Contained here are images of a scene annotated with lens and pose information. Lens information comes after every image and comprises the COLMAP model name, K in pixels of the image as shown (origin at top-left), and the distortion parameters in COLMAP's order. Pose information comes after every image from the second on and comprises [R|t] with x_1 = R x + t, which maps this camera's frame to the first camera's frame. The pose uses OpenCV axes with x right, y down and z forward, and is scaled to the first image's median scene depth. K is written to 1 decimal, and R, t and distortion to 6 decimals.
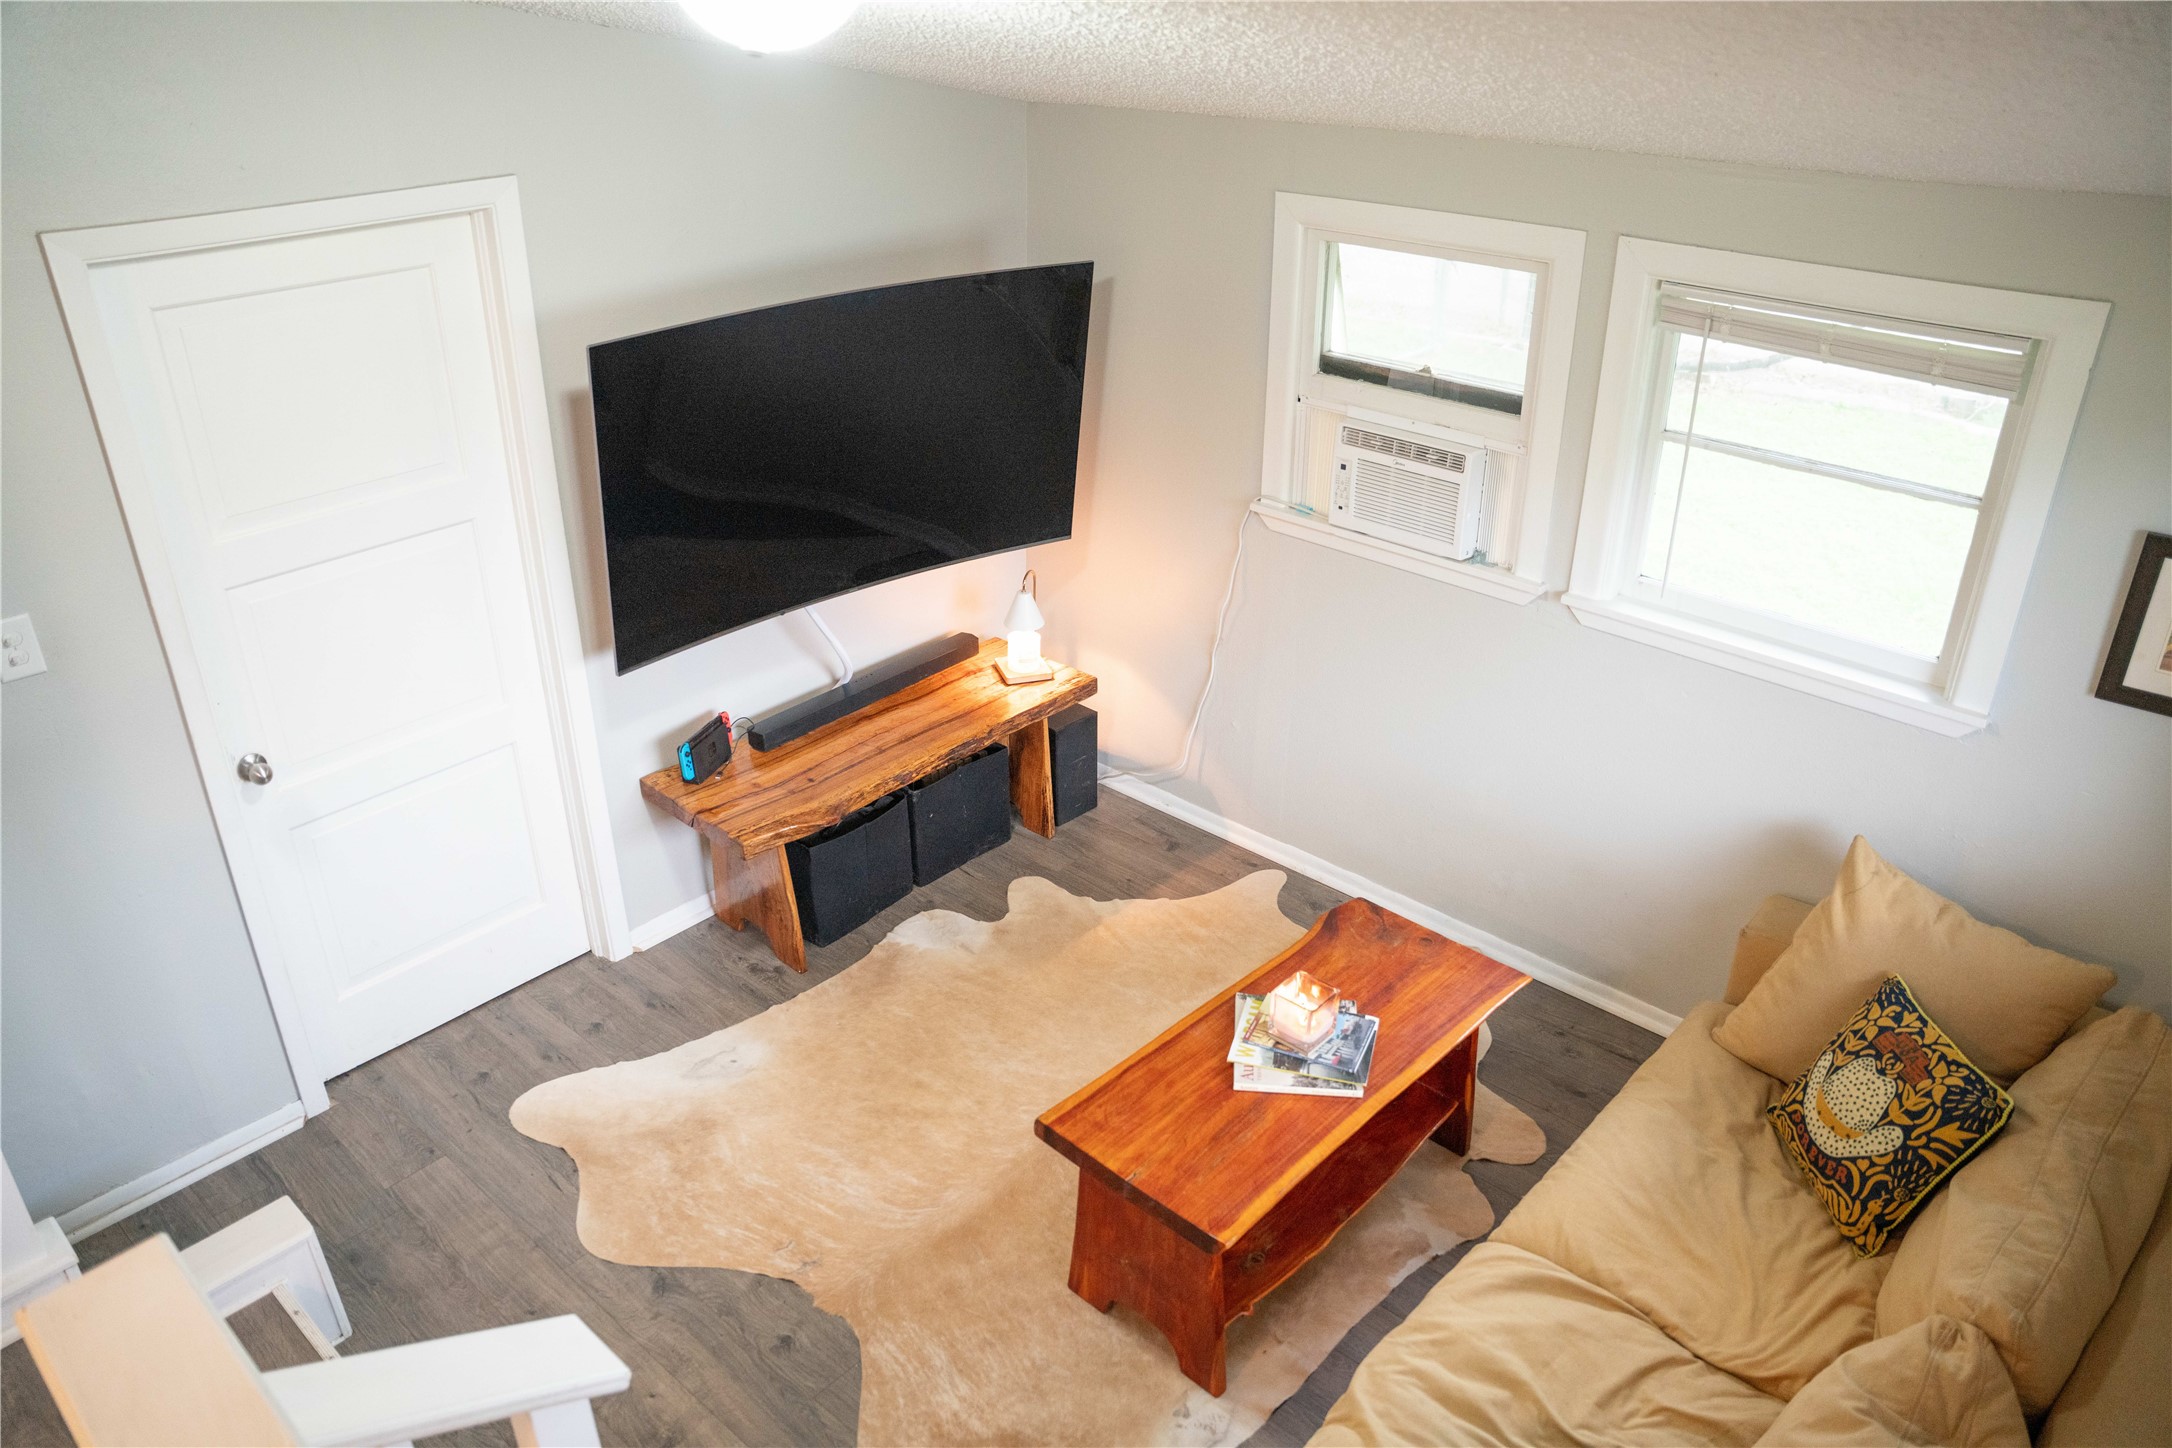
lens RADIAL K [[1525.3, 0, 1086.0], [0, 1525.3, 724.0], [0, 0, 1]] dist [-0.172992, 0.128400]
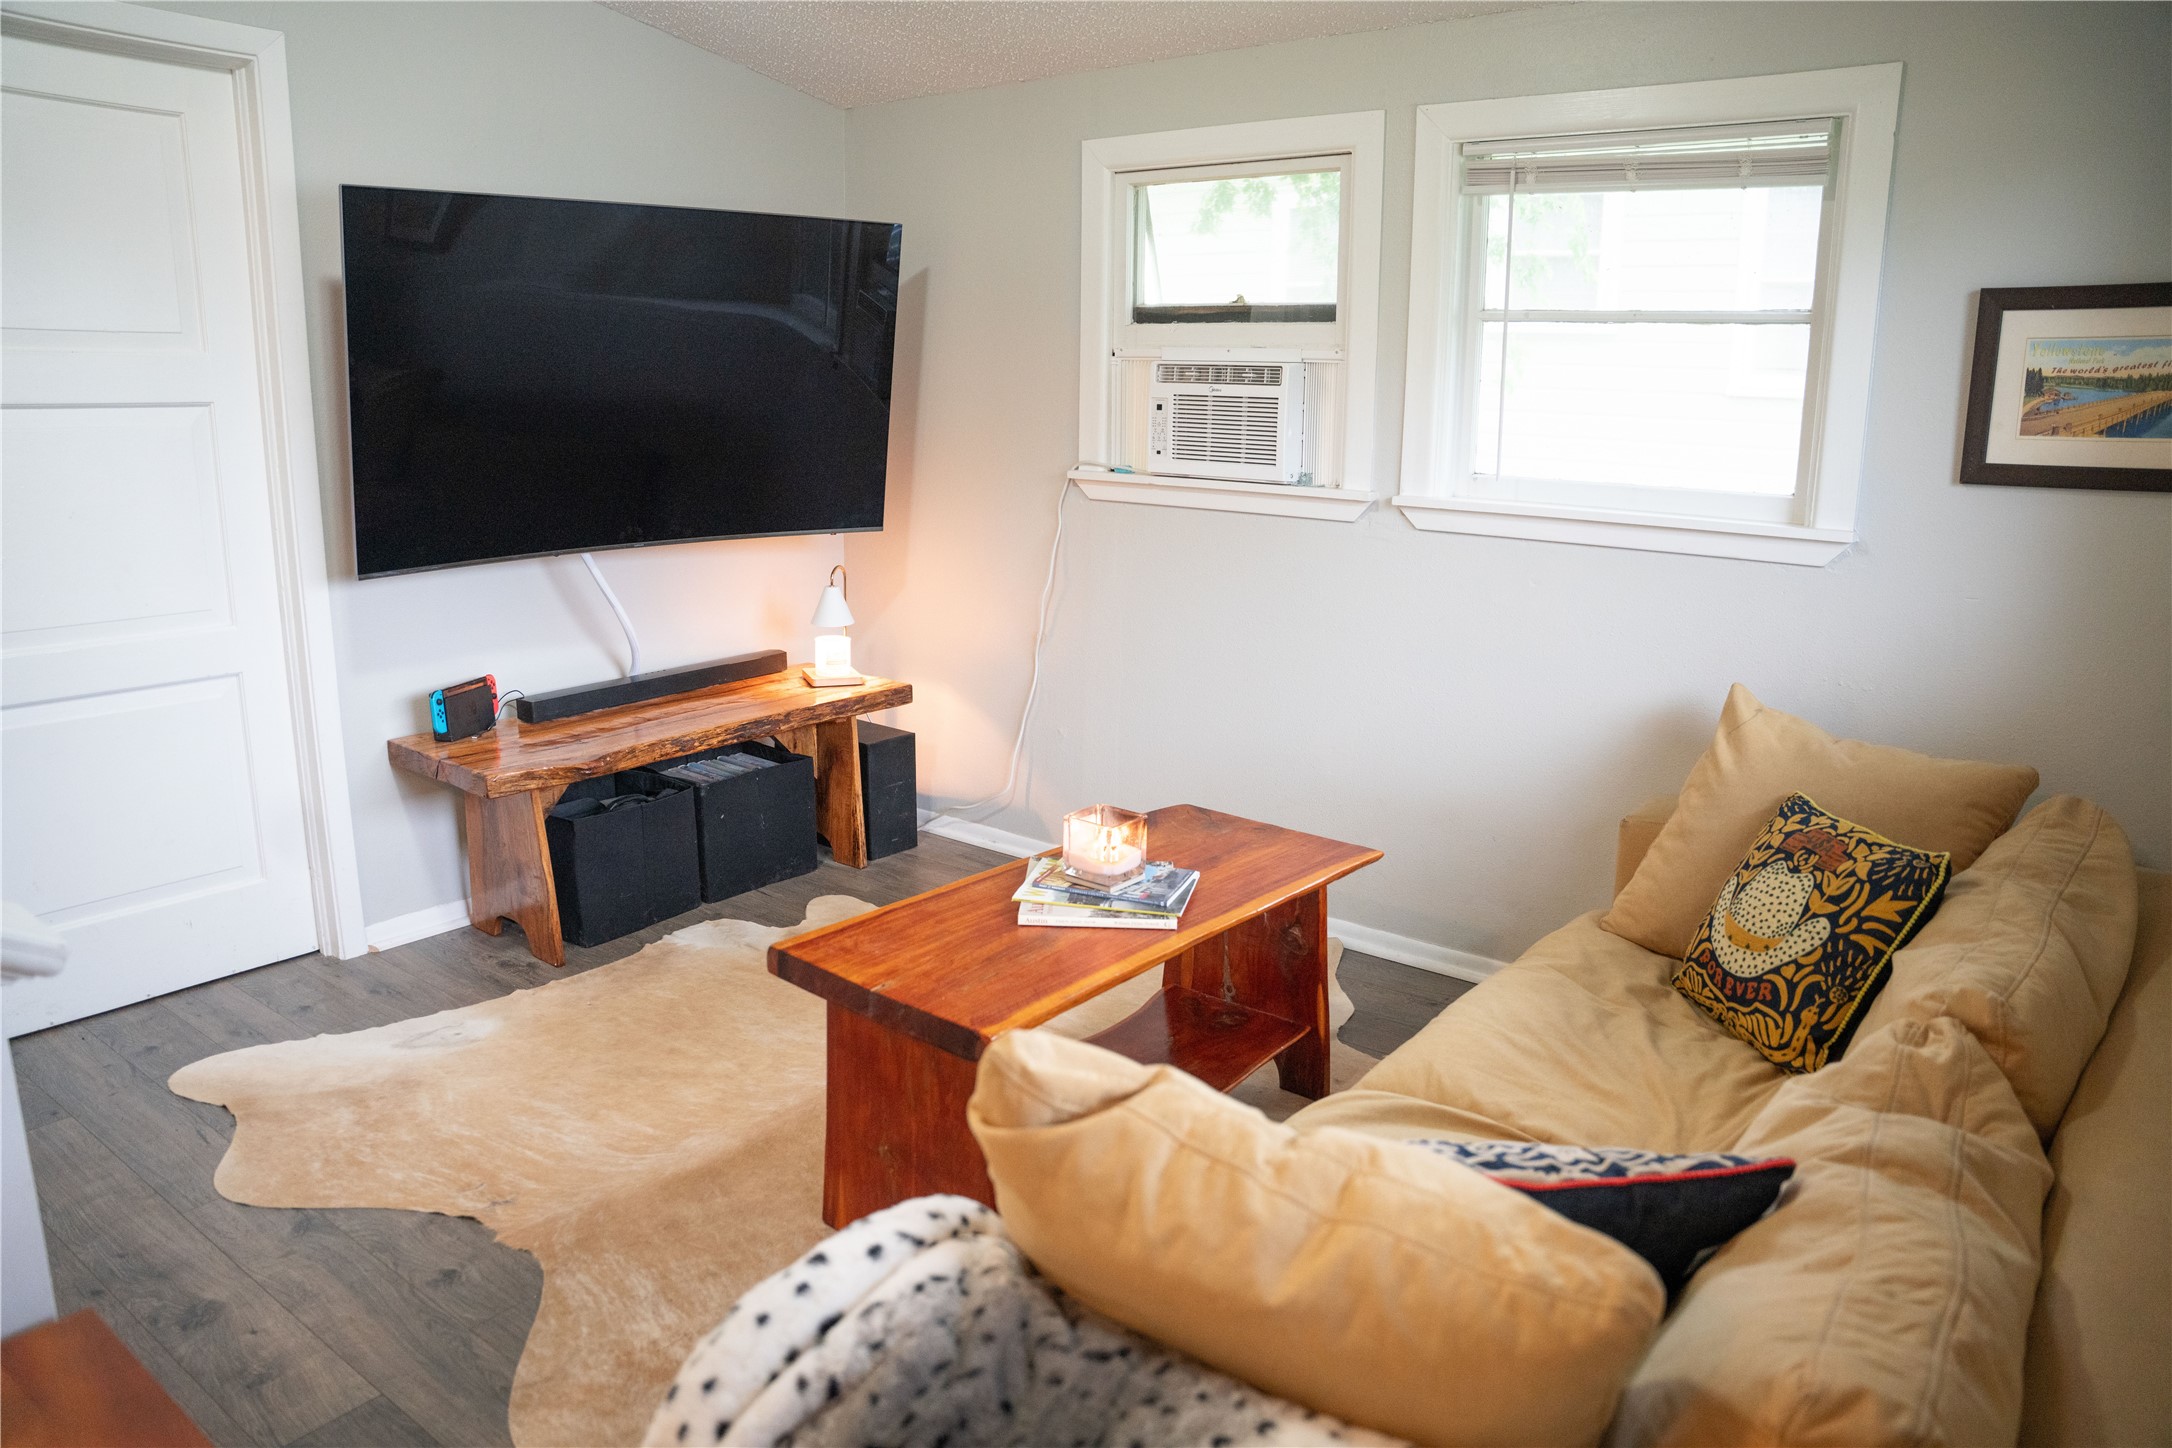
lens RADIAL K [[1498.8, 0, 1086.0], [0, 1498.8, 724.0], [0, 0, 1]] dist [-0.177722, 0.126655]
pose [[0.997825, -0.006451, 0.065595, 0.074086], [0.022097, 0.970345, -0.240710, 0.298607], [-0.062097, 0.241636, 0.968378, 0.173298]]
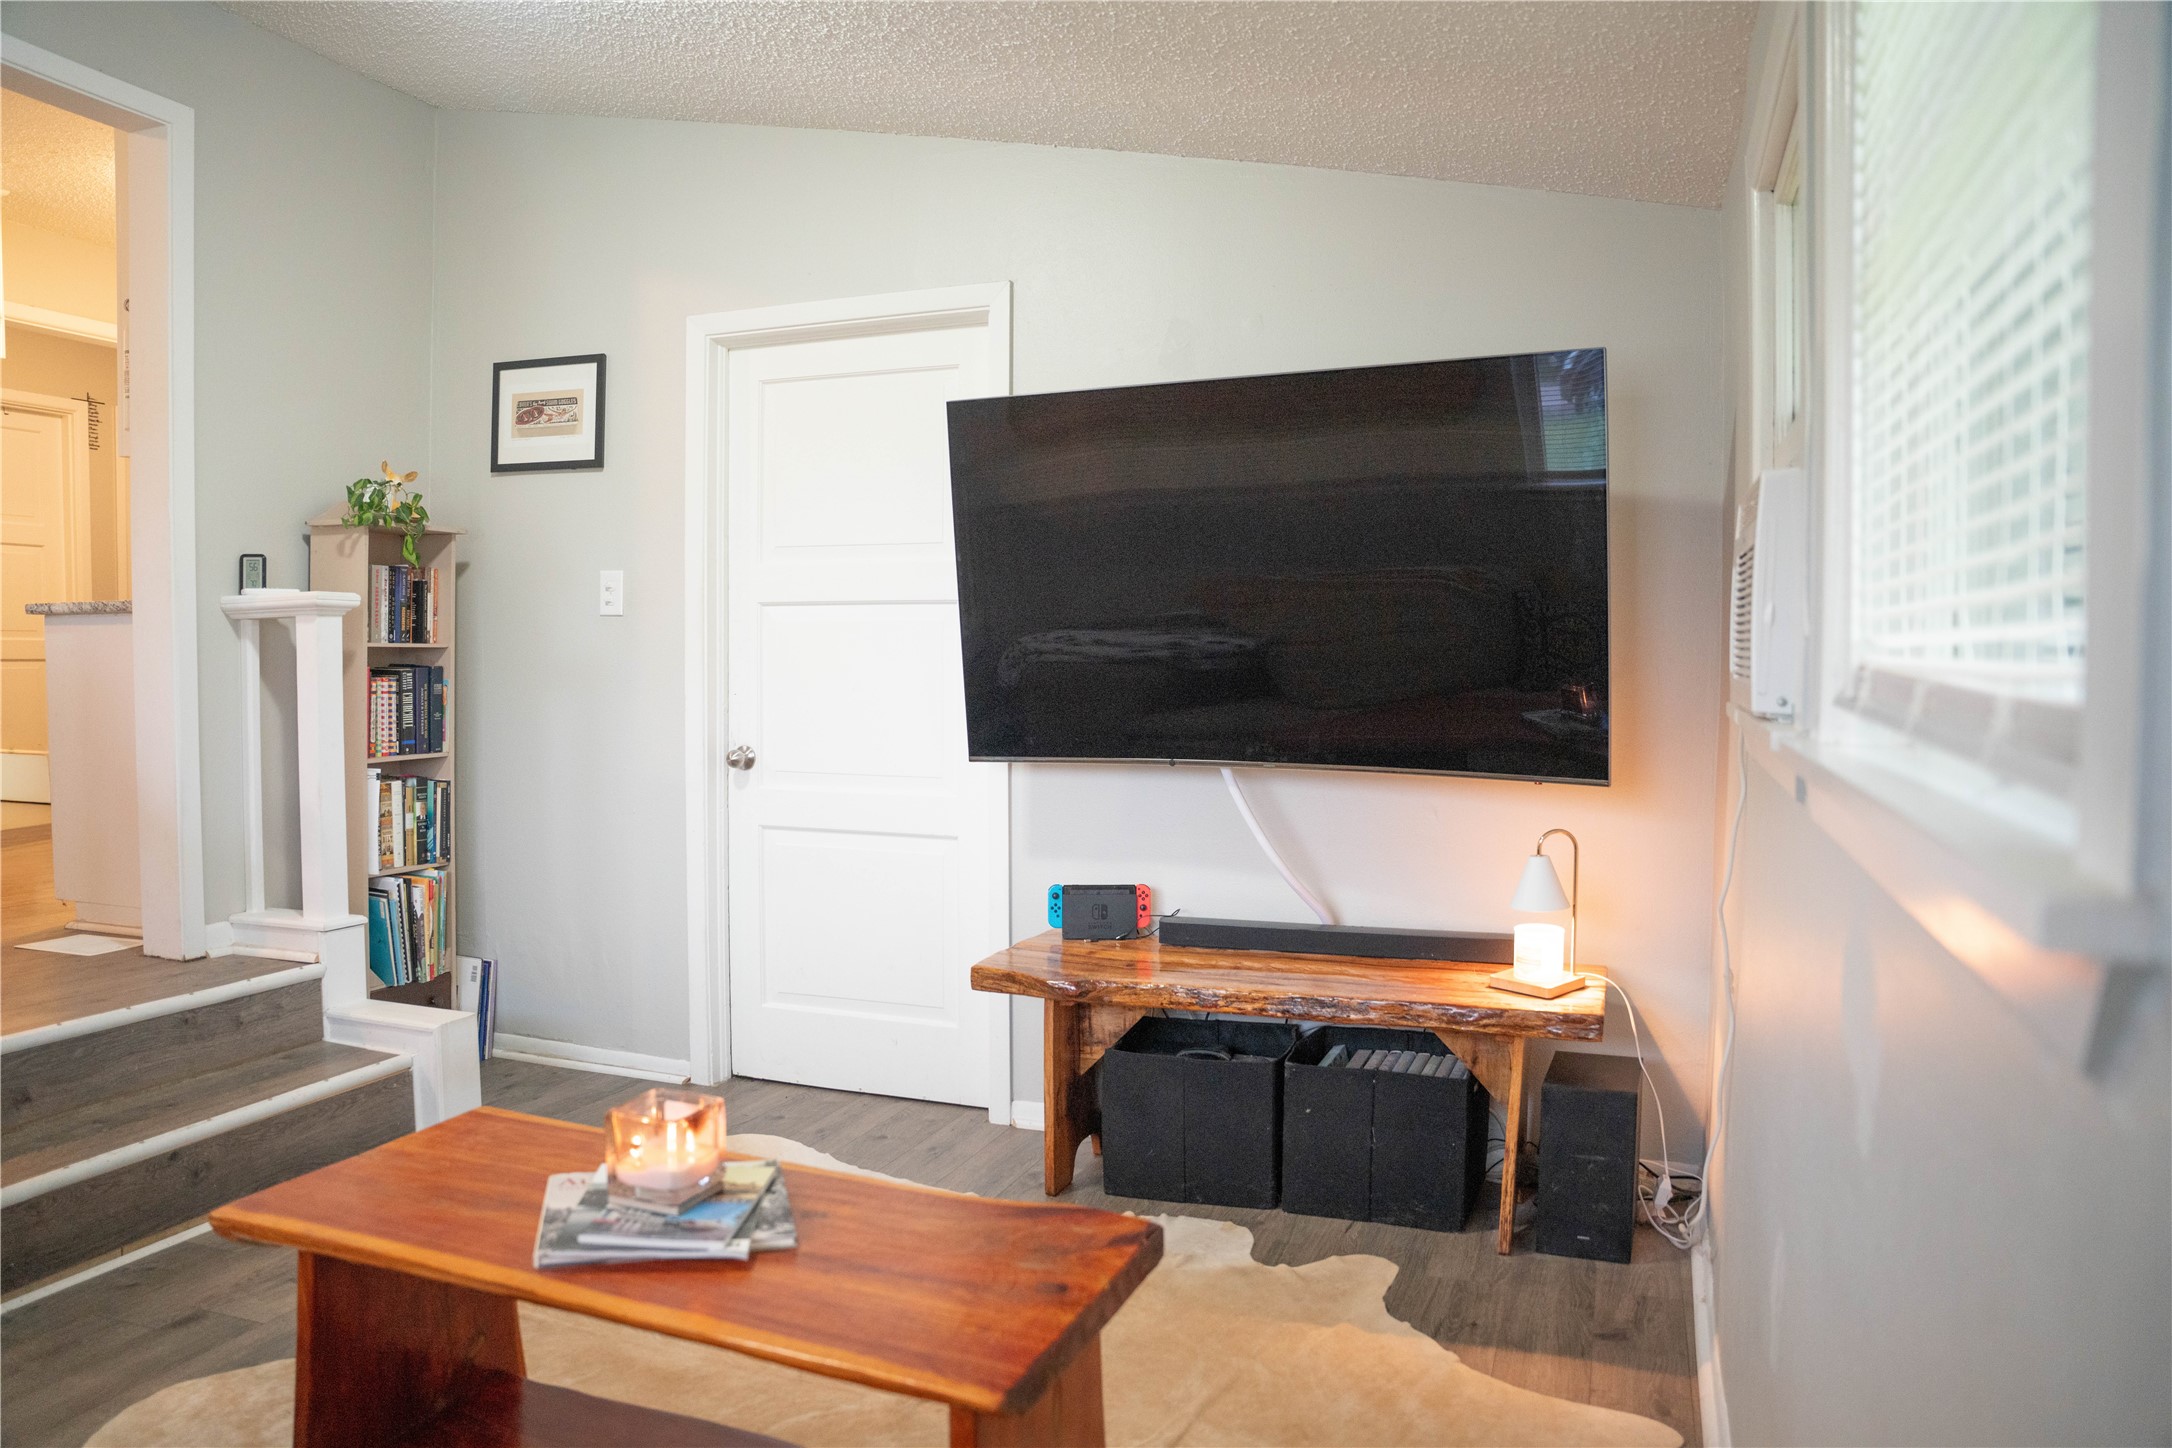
lens RADIAL K [[1498.8, 0, 1086.0], [0, 1498.8, 724.0], [0, 0, 1]] dist [-0.177722, 0.126655]
pose [[0.366679, 0.043714, -0.929320, 0.669150], [-0.425794, 0.896025, -0.125856, 0.038810], [0.827192, 0.441847, 0.347167, 0.796096]]
